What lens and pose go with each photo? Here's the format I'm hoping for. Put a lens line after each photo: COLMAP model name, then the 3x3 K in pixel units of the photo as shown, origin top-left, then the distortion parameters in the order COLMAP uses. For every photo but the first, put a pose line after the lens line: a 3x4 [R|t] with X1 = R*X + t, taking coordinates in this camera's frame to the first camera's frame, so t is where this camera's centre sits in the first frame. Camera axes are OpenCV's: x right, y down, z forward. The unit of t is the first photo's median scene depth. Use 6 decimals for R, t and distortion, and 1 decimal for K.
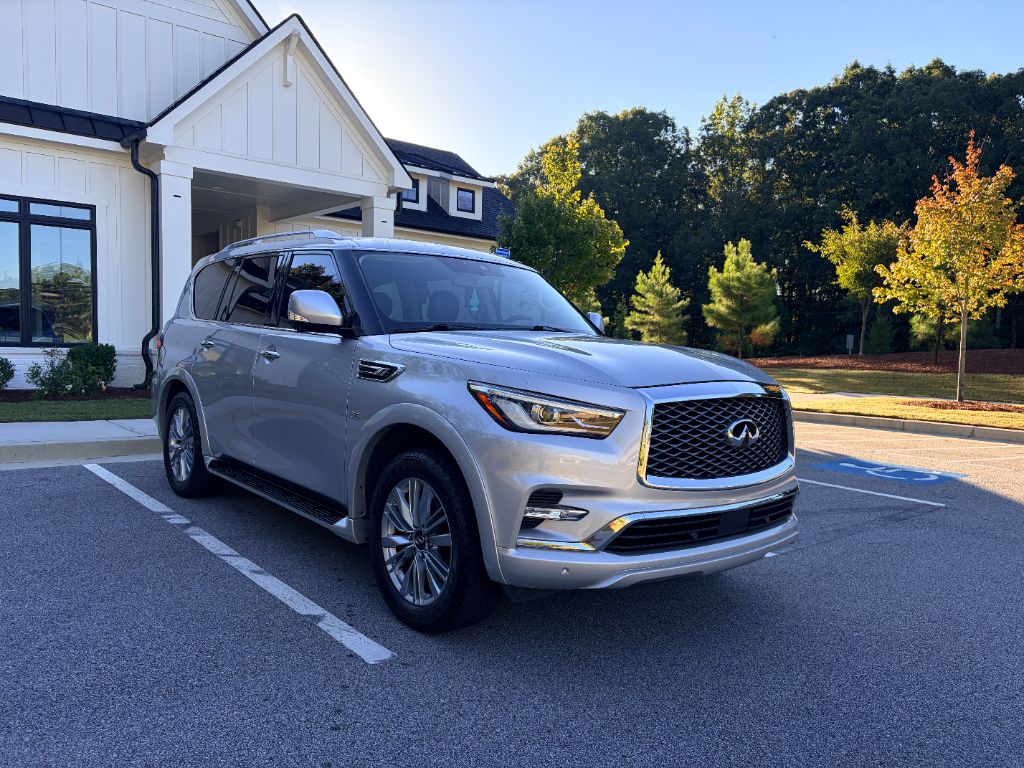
lens RADIAL K [[776.0, 0, 511.8], [0, 776.0, 383.9], [0, 0, 1]] dist [0.035923, -0.050483]
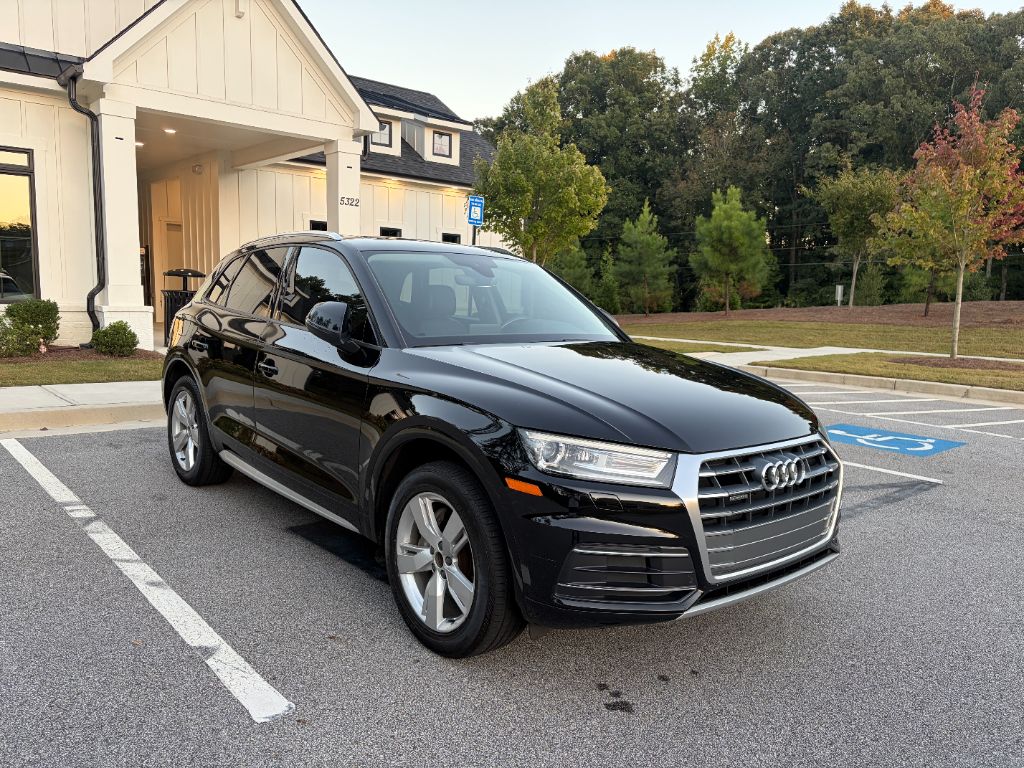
lens RADIAL K [[776.0, 0, 512.5], [0, 776.0, 382.7], [0, 0, 1]] dist [0.035923, -0.050483]
pose [[0.999877, -0.002880, 0.015412, 0.015380], [0.001880, 0.997918, 0.064461, -0.009629], [-0.015566, -0.064424, 0.997801, 0.044390]]
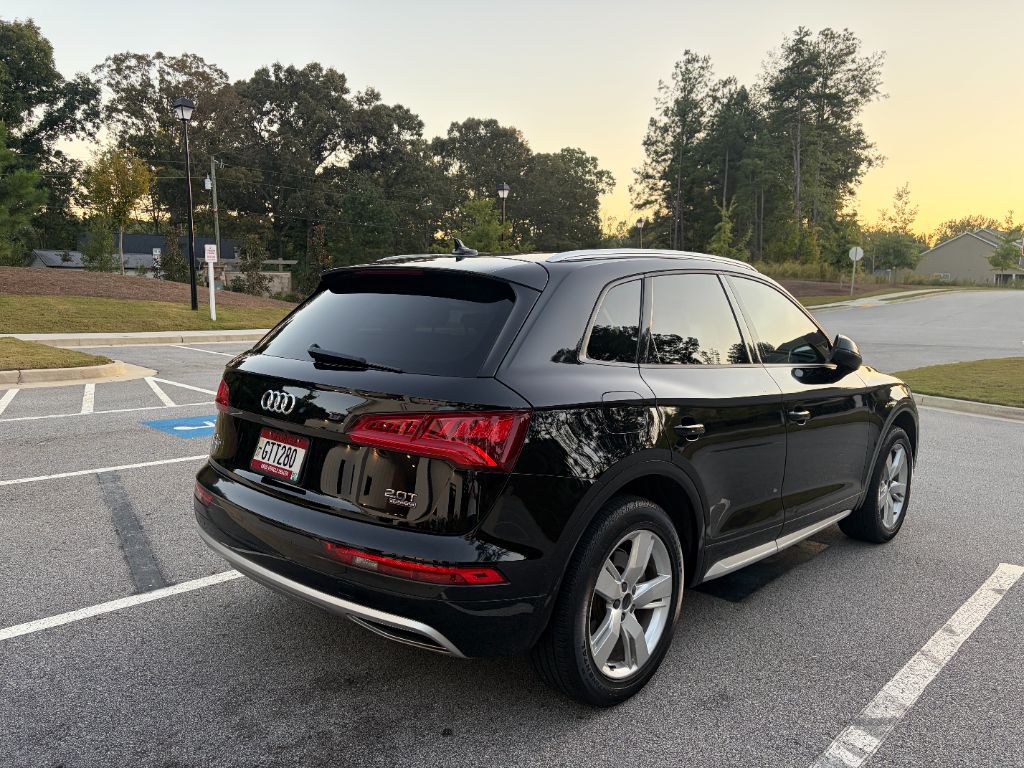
lens RADIAL K [[776.0, 0, 511.6], [0, 776.0, 387.3], [0, 0, 1]] dist [0.035923, -0.050483]
pose [[-0.127915, -0.155052, 0.979590, -0.302917], [0.027806, 0.986755, 0.159817, -0.048220], [-0.991395, 0.047681, -0.121909, 0.449632]]
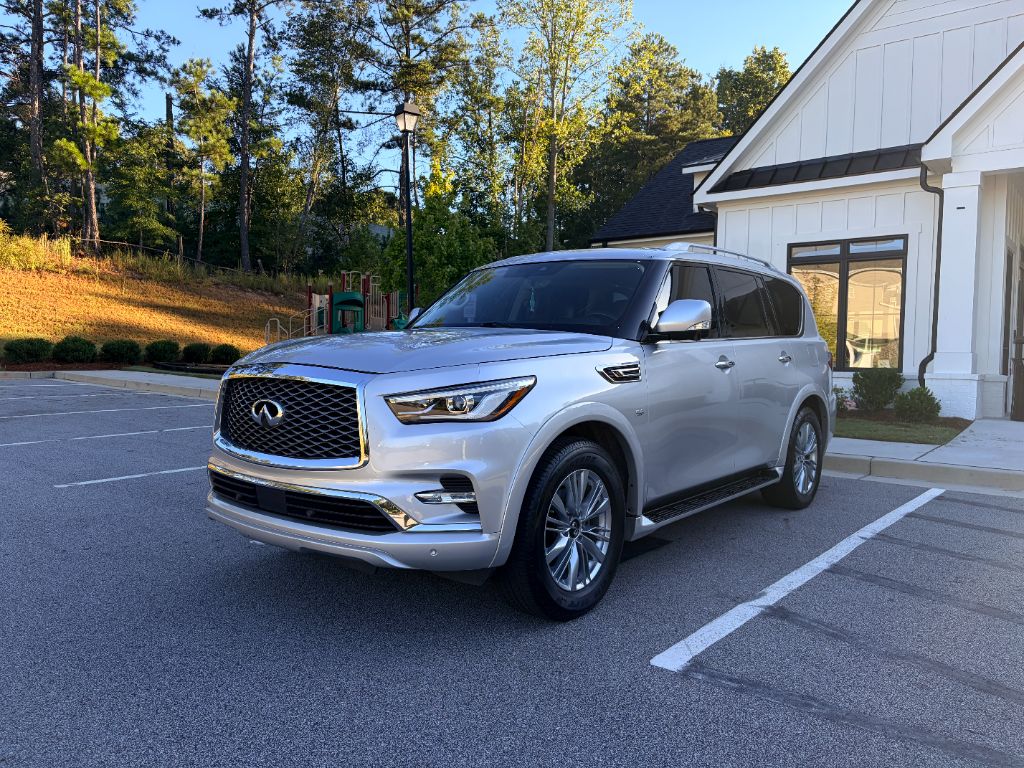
lens RADIAL K [[776.0, 0, 510.8], [0, 776.0, 387.6], [0, 0, 1]] dist [0.035923, -0.050483]
pose [[0.181355, 0.011678, -0.983348, 0.320174], [-0.059926, 0.998202, 0.000802, 0.002420], [0.981590, 0.058783, 0.181729, 0.264087]]
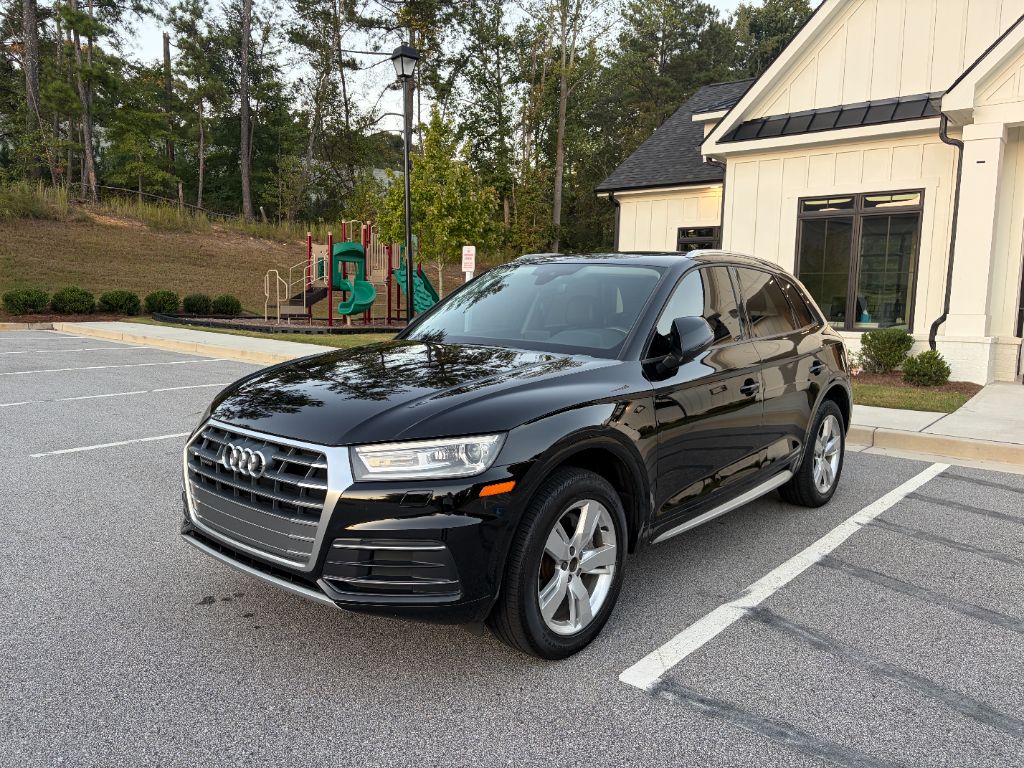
lens RADIAL K [[776.0, 0, 510.4], [0, 776.0, 388.4], [0, 0, 1]] dist [0.035923, -0.050483]
pose [[0.168446, 0.081012, -0.982376, 0.304479], [-0.065993, 0.995308, 0.070762, -0.011116], [0.983499, 0.052910, 0.173001, 0.278661]]
